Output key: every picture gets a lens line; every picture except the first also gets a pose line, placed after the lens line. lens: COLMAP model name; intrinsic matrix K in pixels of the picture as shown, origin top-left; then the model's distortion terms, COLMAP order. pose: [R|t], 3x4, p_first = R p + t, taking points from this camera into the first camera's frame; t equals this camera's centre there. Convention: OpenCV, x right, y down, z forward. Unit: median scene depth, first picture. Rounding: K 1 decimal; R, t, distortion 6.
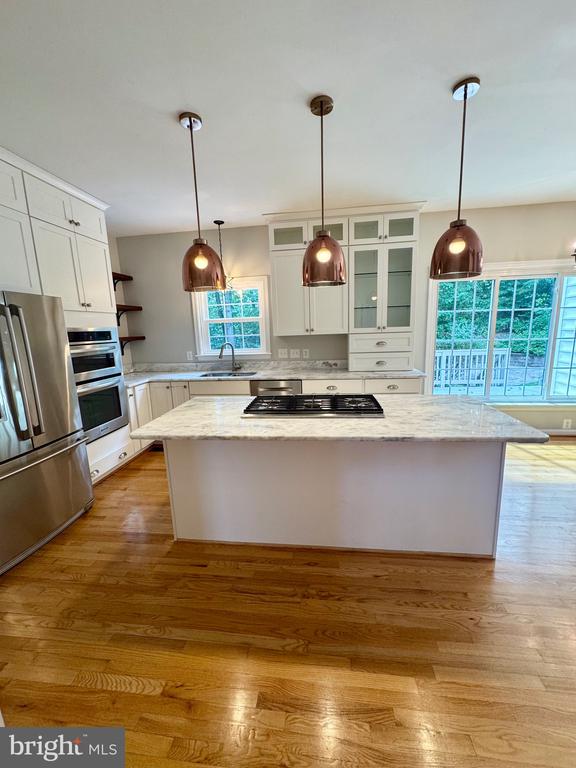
lens RADIAL K [[307.1, 0, 289.2], [0, 307.1, 383.5], [0, 0, 1]] dist [0.002449, 0.000268]
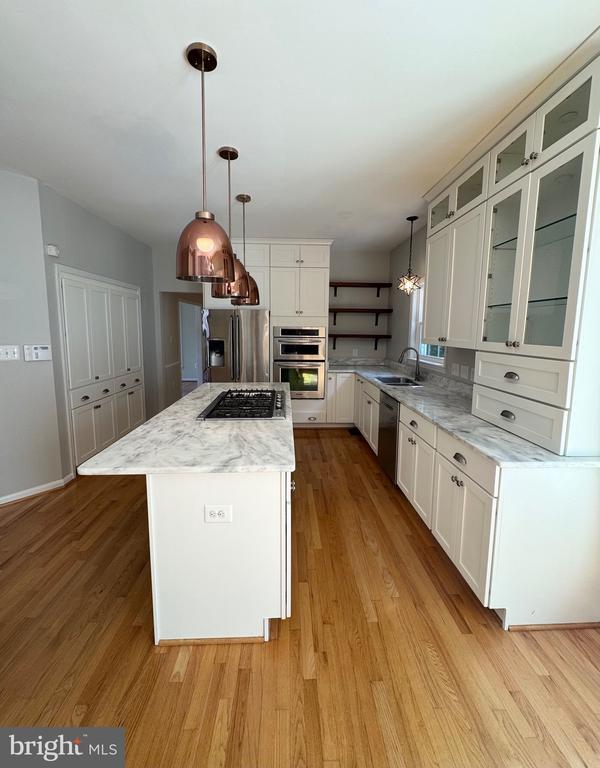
lens RADIAL K [[321.0, 0, 301.0], [0, 321.0, 367.3], [0, 0, 1]] dist [0.001865, -0.000166]
pose [[0.165130, 0.153314, -0.974283, 0.813963], [-0.193744, 0.973639, 0.120375, -0.153998], [0.967055, 0.168884, 0.190481, 0.629856]]
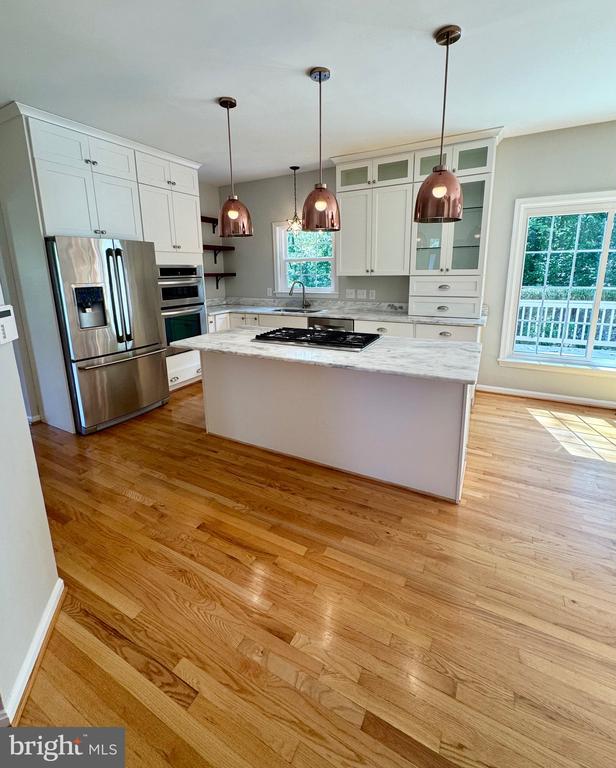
lens RADIAL K [[341.6, 0, 310.0], [0, 341.6, 340.8], [0, 0, 1]] dist [-0.002055, 0.000379]
pose [[0.933480, 0.093604, -0.346200, 0.322263], [-0.081652, 0.995456, 0.048985, 0.014185], [0.349212, -0.017458, 0.936881, -0.117349]]
